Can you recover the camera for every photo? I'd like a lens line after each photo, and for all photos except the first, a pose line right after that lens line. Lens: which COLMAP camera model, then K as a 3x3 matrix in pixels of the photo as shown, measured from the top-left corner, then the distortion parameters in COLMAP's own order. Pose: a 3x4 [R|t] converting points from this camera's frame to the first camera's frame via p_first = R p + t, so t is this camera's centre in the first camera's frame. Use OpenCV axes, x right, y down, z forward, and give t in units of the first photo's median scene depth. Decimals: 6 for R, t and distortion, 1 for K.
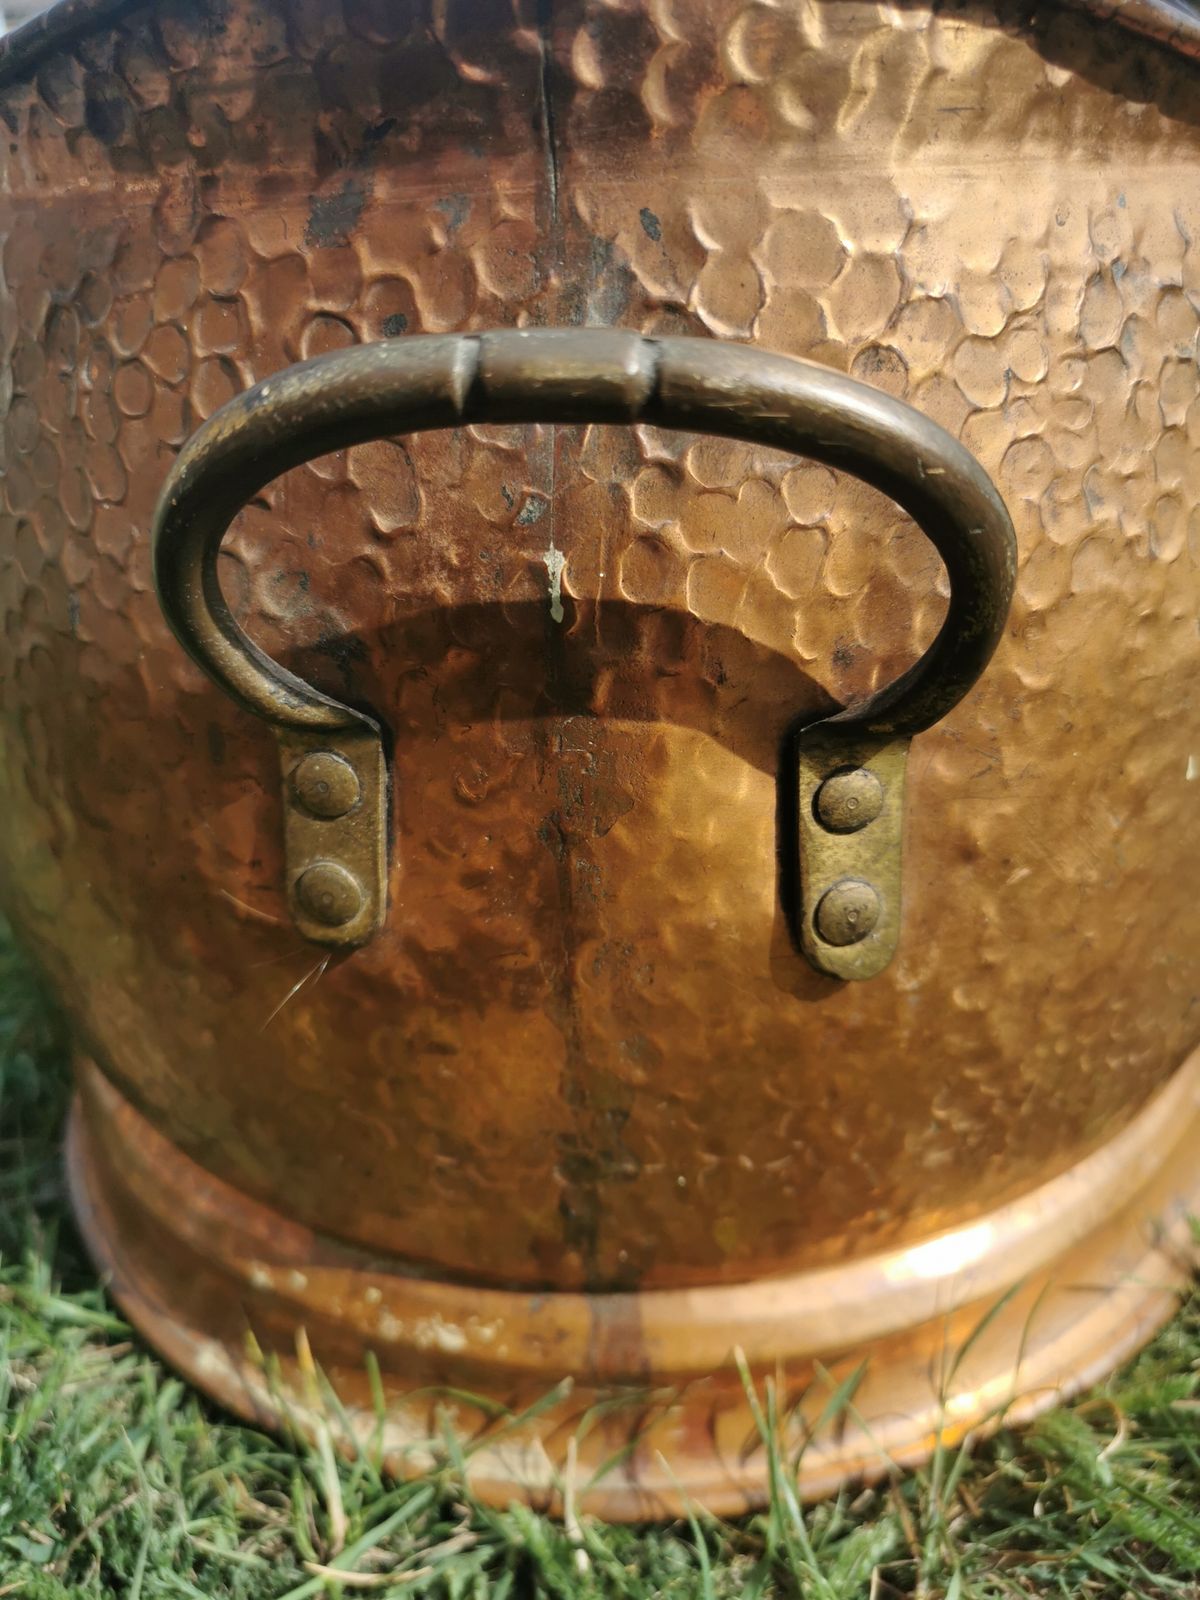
lens RADIAL K [[1305.9, 0, 600.0], [0, 1305.9, 800.0], [0, 0, 1]] dist [-0.010959, -0.004374]
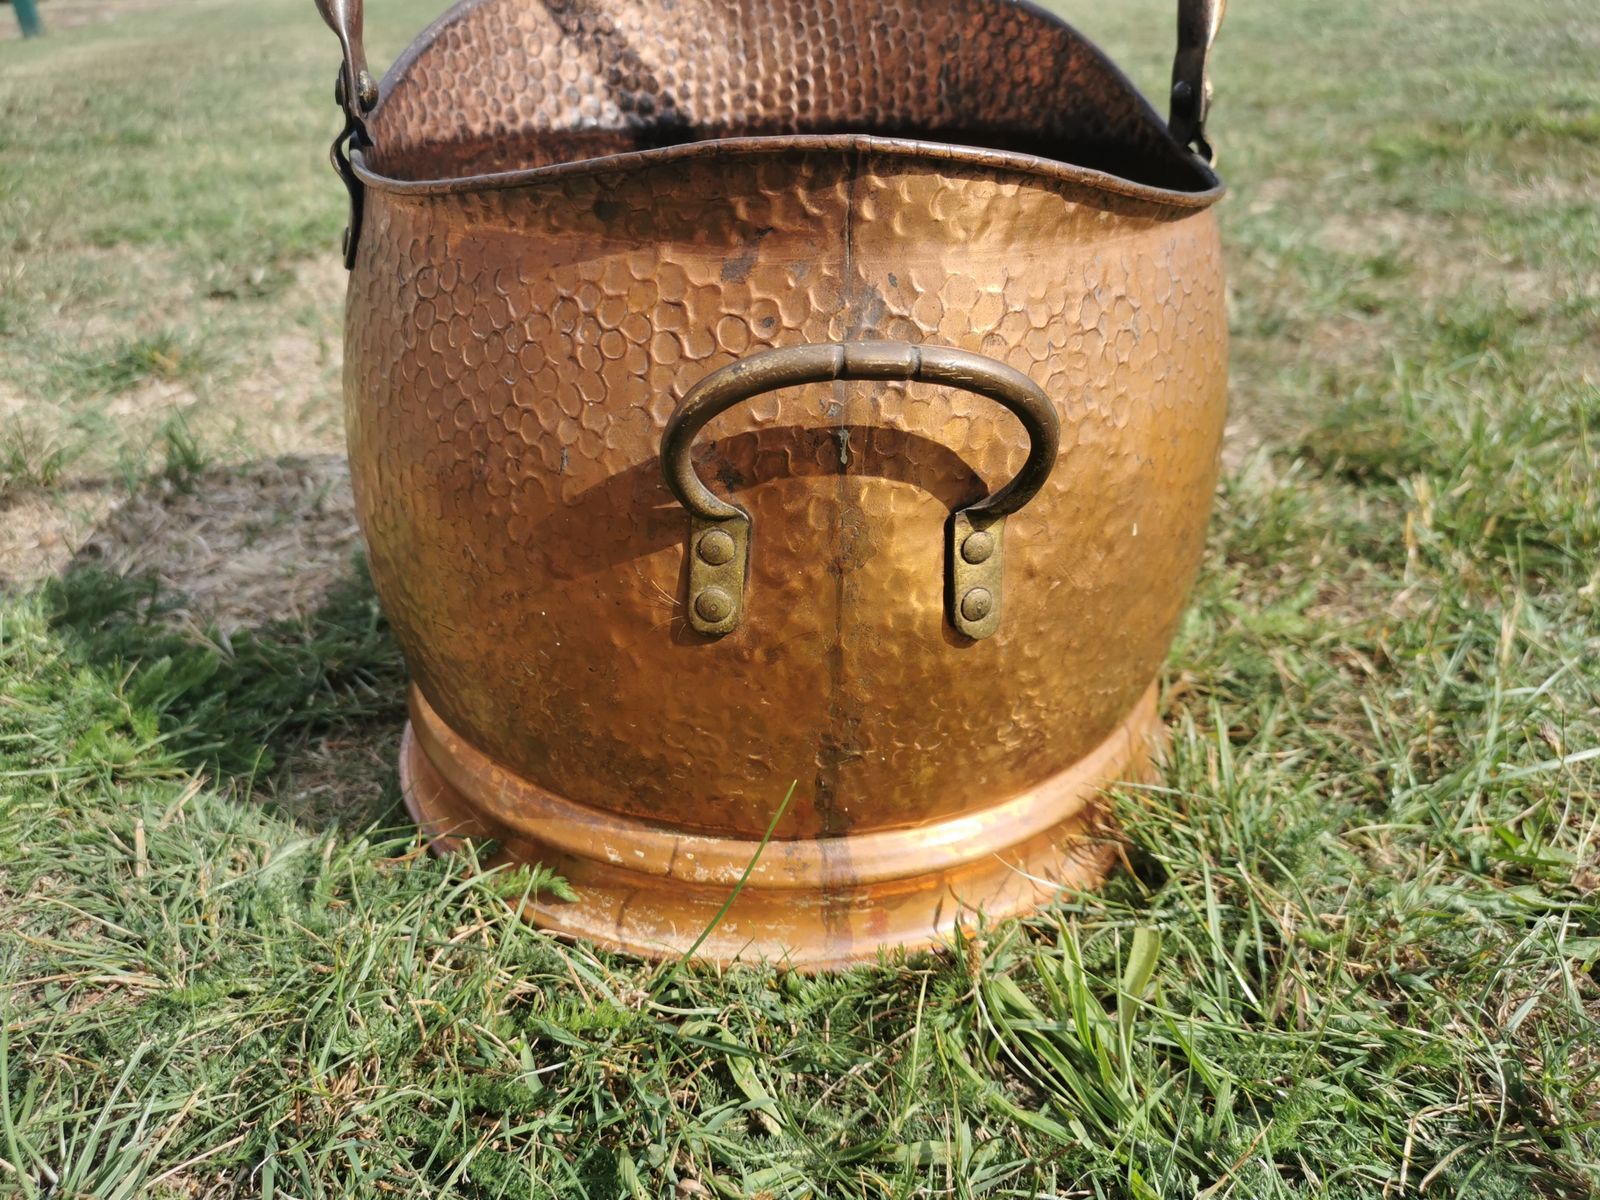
lens RADIAL K [[1253.0, 0, 800.0], [0, 1253.0, 600.0], [0, 0, 1]] dist [-0.000748, 0.001121]
pose [[0.985061, -0.034461, 0.168722, -0.409021], [0.033646, 0.999404, 0.007688, 0.056458], [-0.168886, -0.001896, 0.985634, -0.867678]]
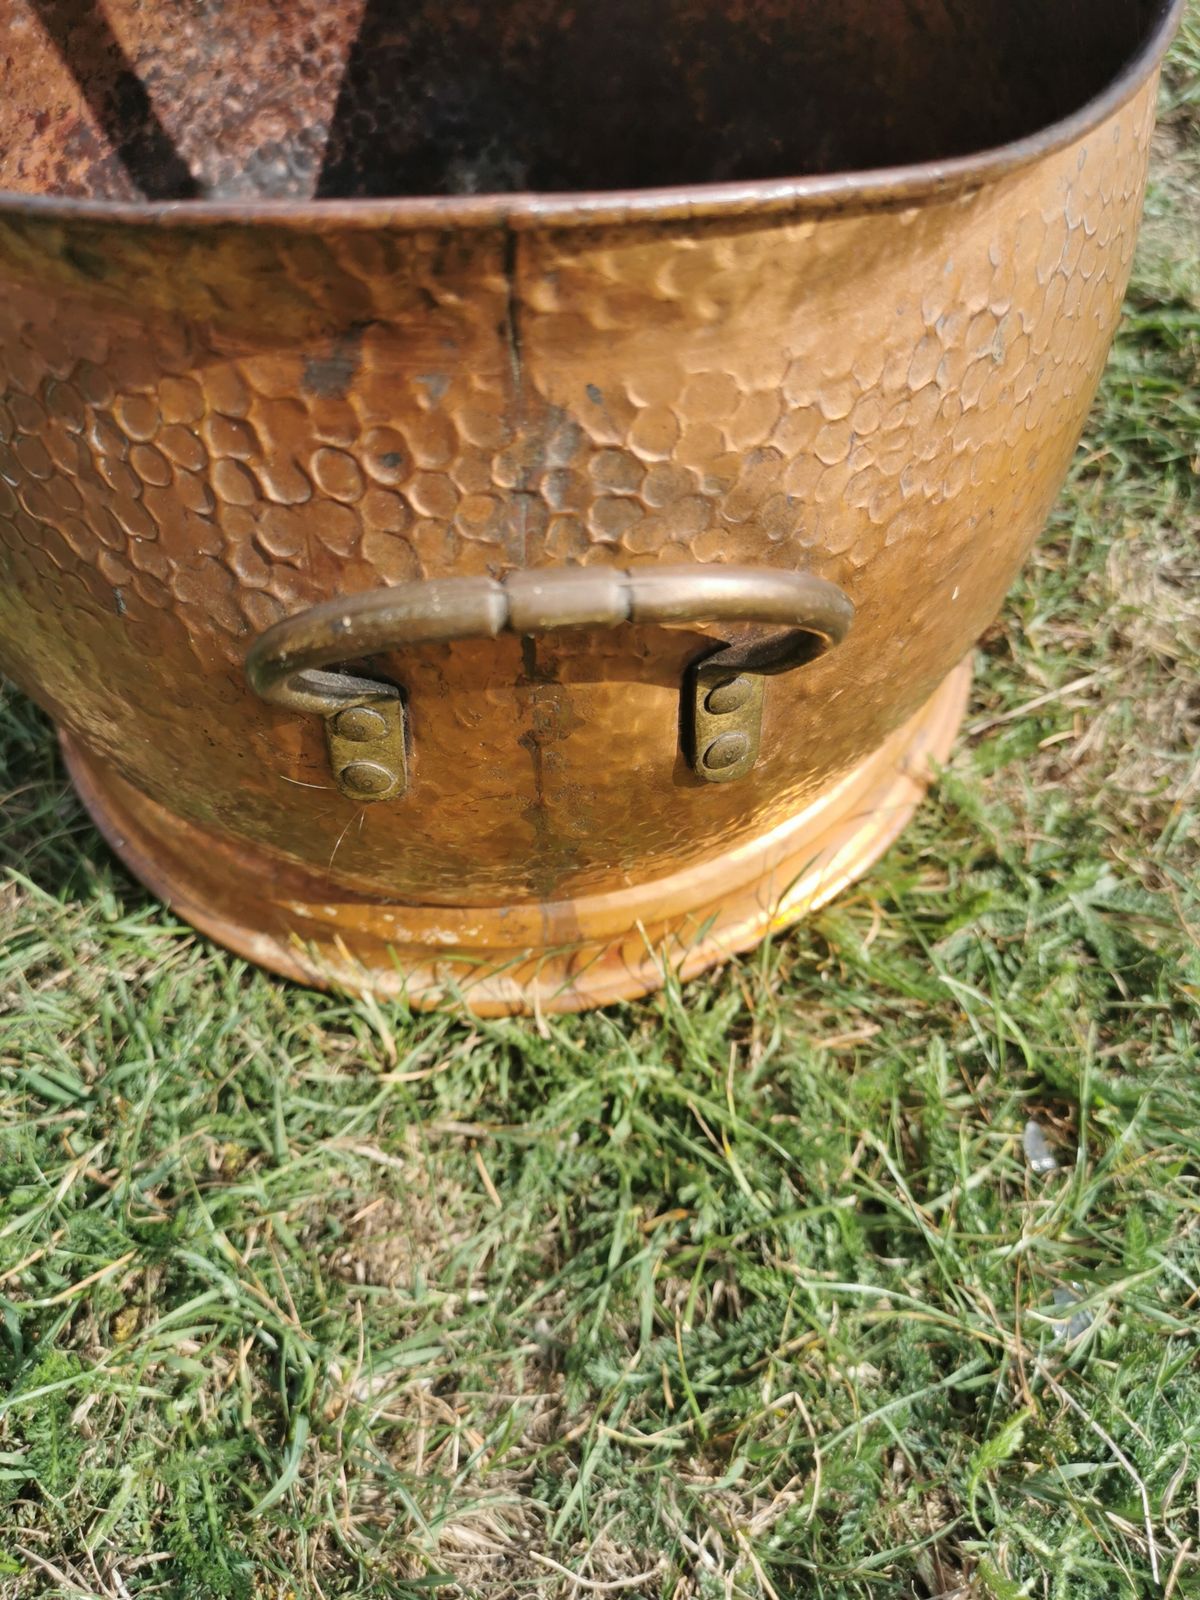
lens RADIAL K [[1272.2, 0, 601.5], [0, 1272.2, 802.7], [0, 0, 1]] dist [0.060102, -0.160053]
pose [[0.981254, -0.141845, 0.130466, -0.148949], [0.049366, 0.839380, 0.541299, -0.666935], [-0.186291, -0.524711, 0.830647, -0.215061]]
